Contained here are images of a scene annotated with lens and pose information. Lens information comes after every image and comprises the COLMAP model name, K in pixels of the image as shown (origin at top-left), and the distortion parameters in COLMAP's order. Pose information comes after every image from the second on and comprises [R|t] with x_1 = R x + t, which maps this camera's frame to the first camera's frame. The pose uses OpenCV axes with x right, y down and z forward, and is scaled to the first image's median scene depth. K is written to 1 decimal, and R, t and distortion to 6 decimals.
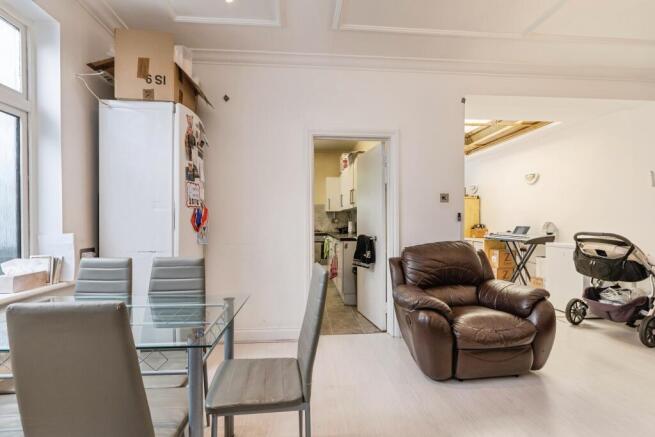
lens RADIAL K [[307.2, 0, 328.1], [0, 307.2, 228.2], [0, 0, 1]] dist [0.000962, 0.000293]
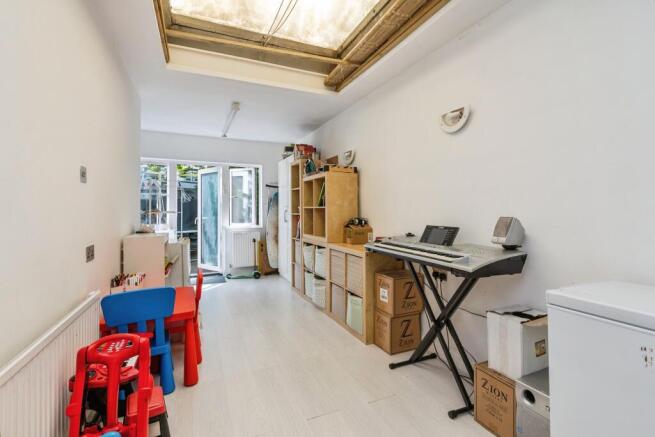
lens RADIAL K [[300.1, 0, 326.9], [0, 300.1, 199.2], [0, 0, 1]] dist [-0.000248, -0.000267]
pose [[0.948829, 0.016432, 0.315362, 0.322086], [0.002207, 0.998276, -0.058656, -0.019145], [-0.315782, 0.056351, 0.947157, 0.606327]]
